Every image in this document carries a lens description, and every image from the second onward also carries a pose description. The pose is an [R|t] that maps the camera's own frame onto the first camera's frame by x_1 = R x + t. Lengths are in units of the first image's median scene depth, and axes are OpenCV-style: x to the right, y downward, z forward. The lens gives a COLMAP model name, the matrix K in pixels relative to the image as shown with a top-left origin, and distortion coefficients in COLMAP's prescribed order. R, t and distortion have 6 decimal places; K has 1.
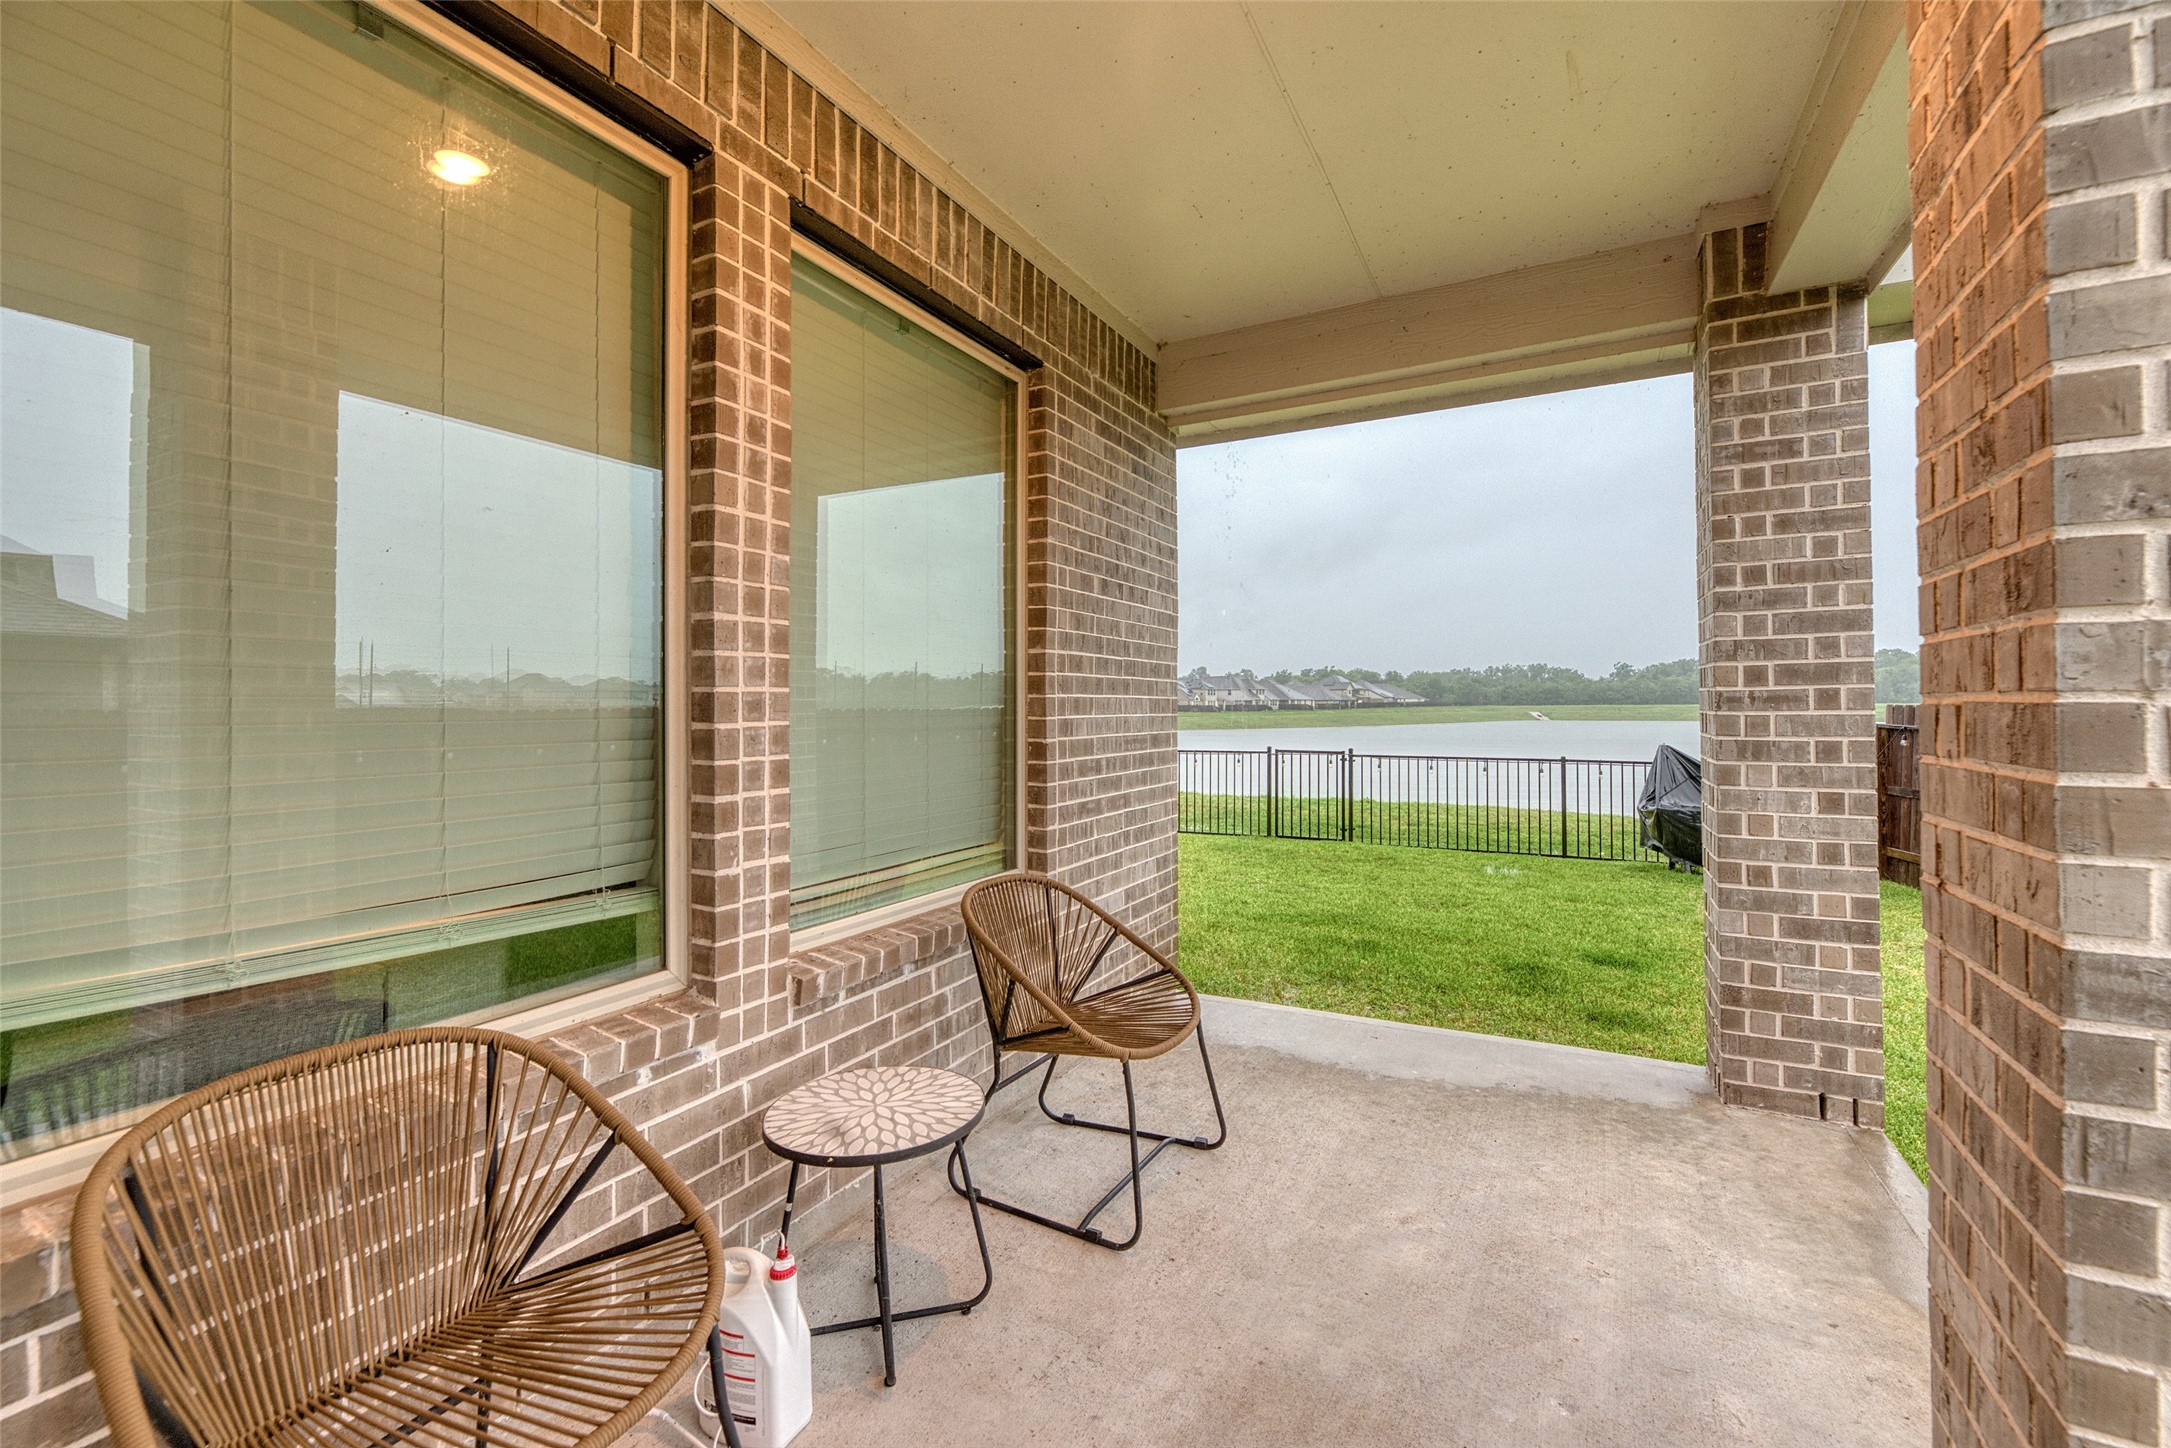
lens RADIAL K [[902.3, 0, 1111.4], [0, 902.3, 706.3], [0, 0, 1]] dist [0.002314, 0.000298]
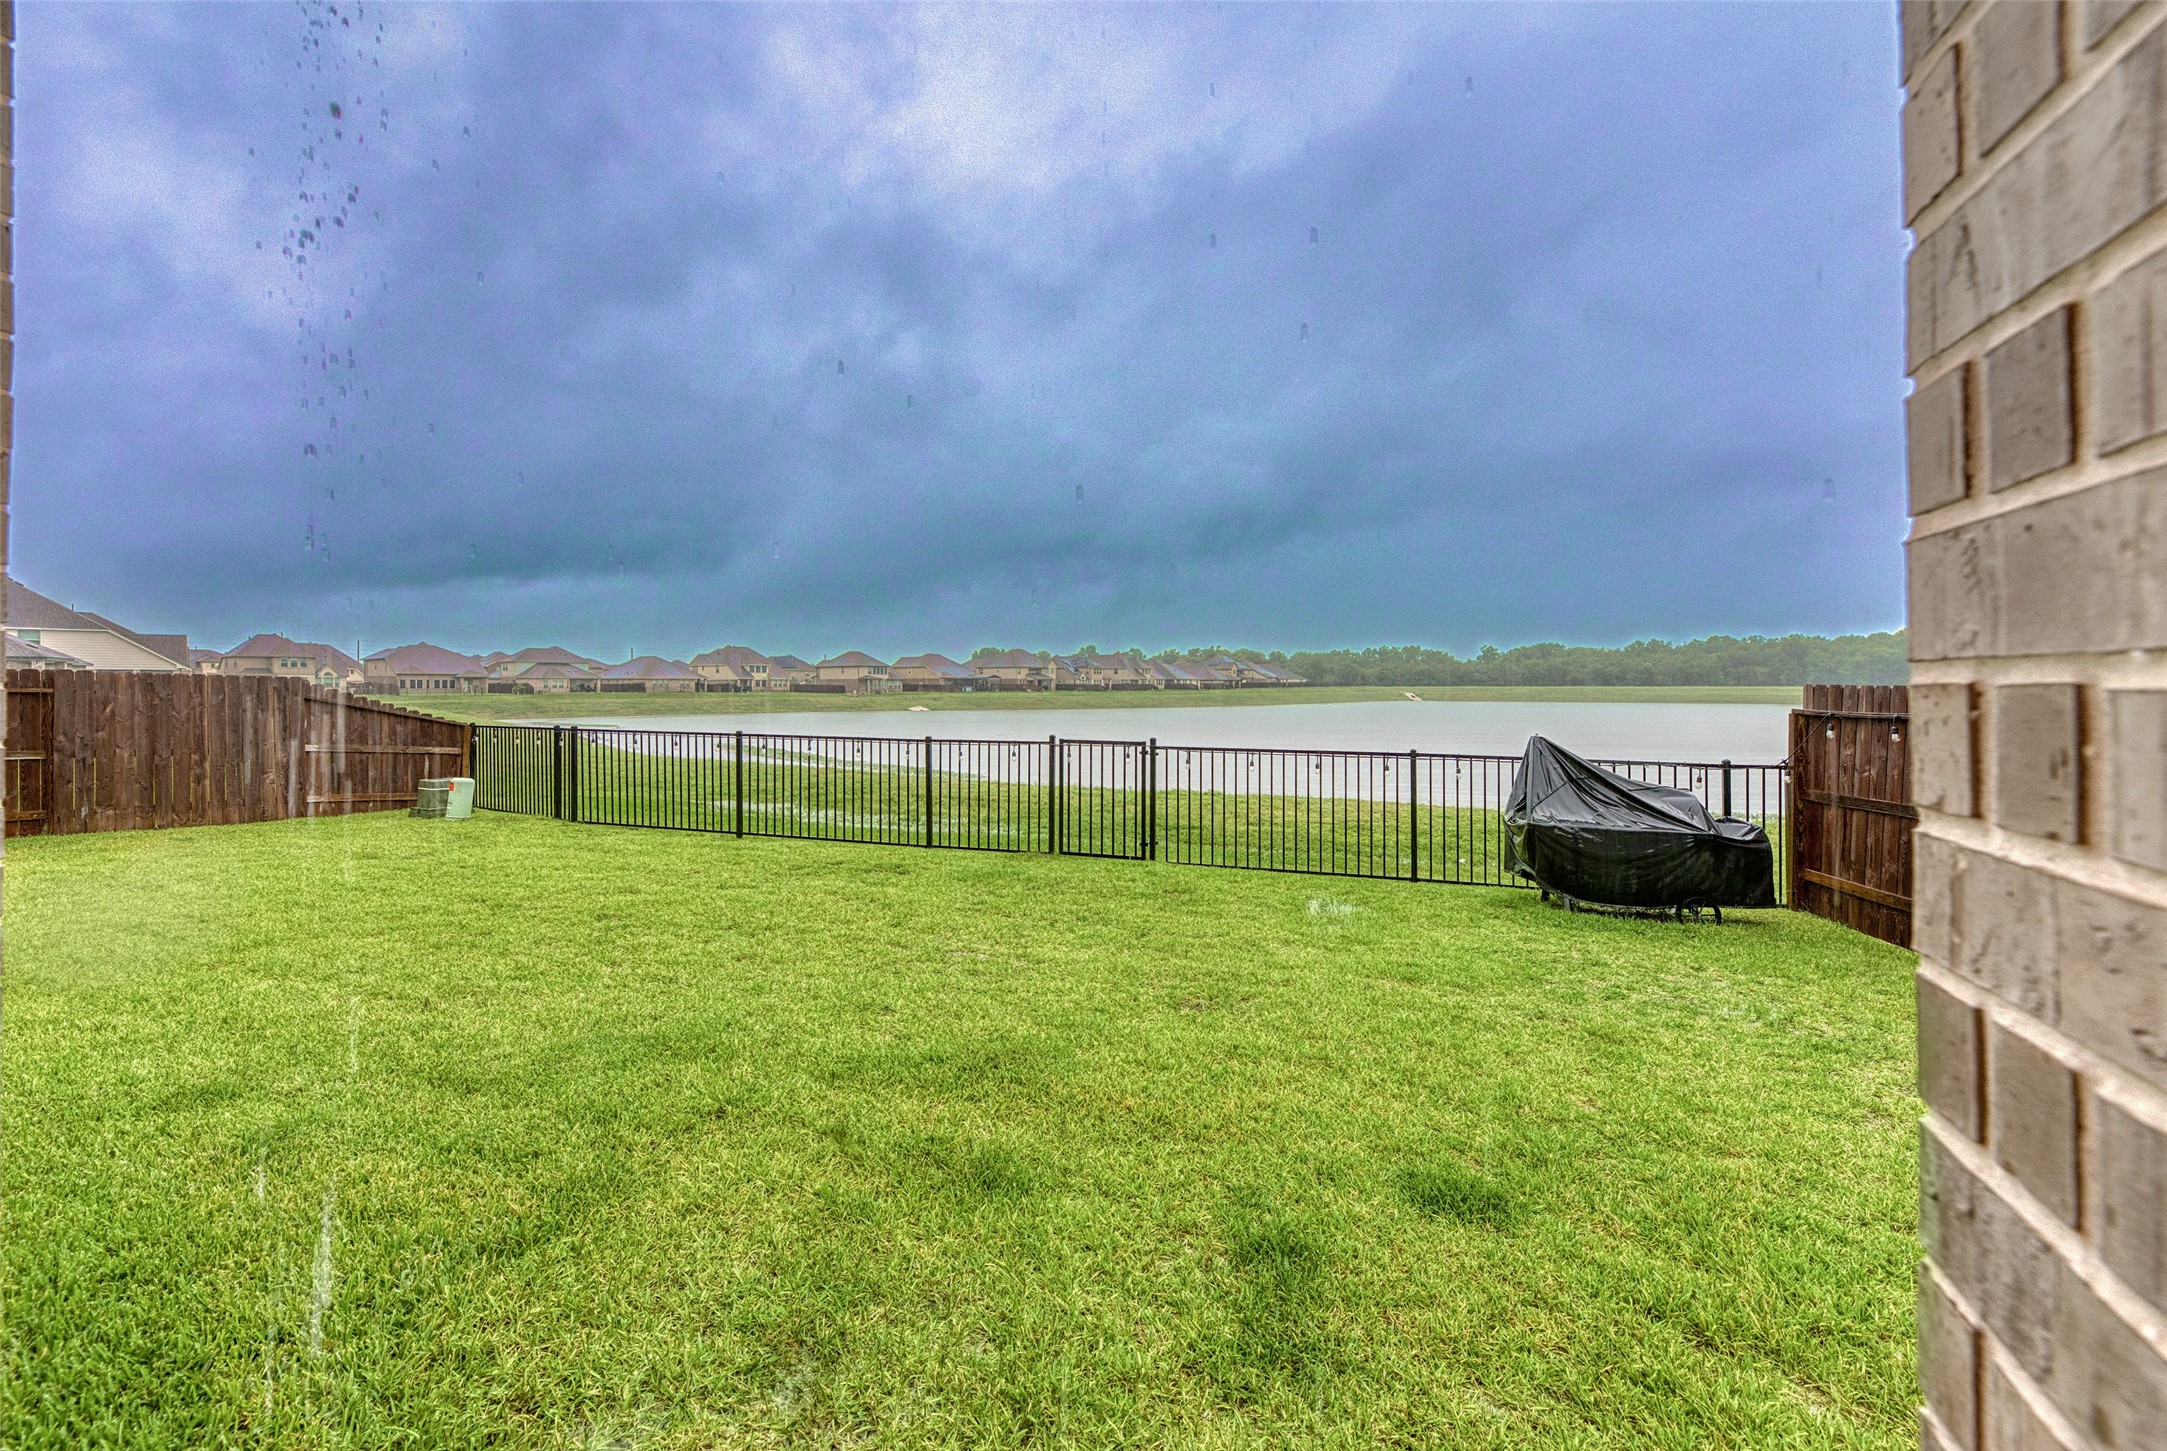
lens RADIAL K [[872.8, 0, 1127.5], [0, 872.8, 683.2], [0, 0, 1]] dist [0.000684, 0.000109]
pose [[0.992464, 0.006246, 0.122375, 0.185448], [-0.005937, 0.999978, -0.002885, 0.002548], [-0.122391, 0.002136, 0.992480, 0.321889]]
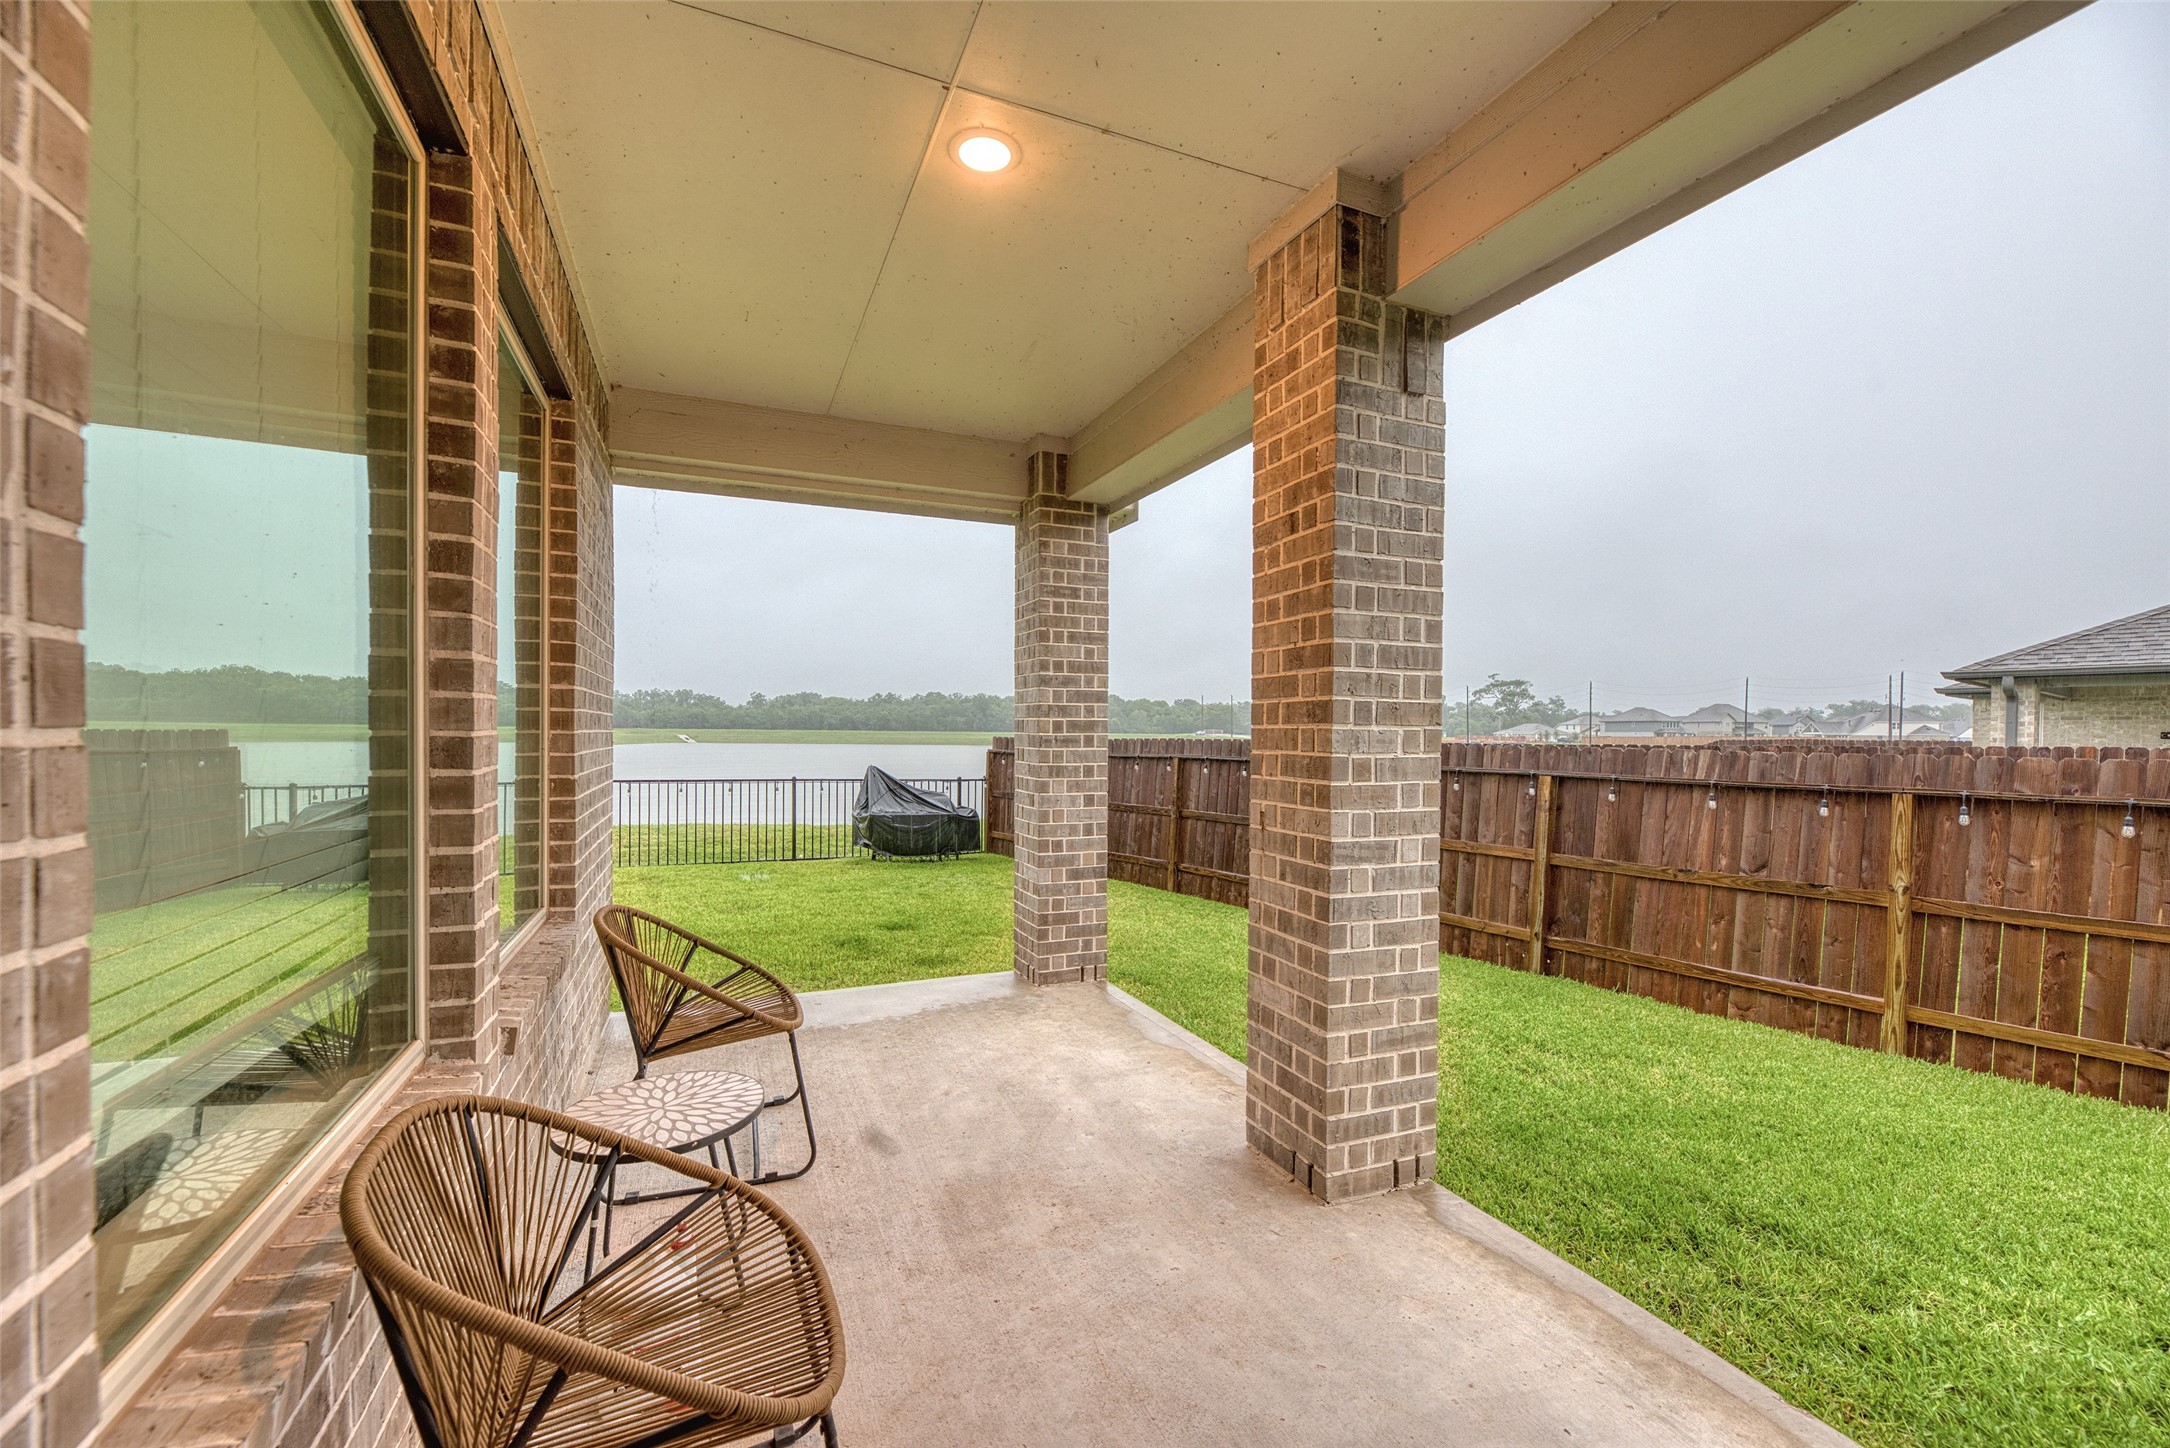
lens RADIAL K [[865.4, 0, 1051.3], [0, 865.4, 755.0], [0, 0, 1]] dist [0.001122, 0.000050]
pose [[0.653703, -0.007179, 0.756717, -0.163985], [-0.016060, 0.999598, 0.023357, -0.006047], [-0.756581, -0.027422, 0.653325, -0.011863]]
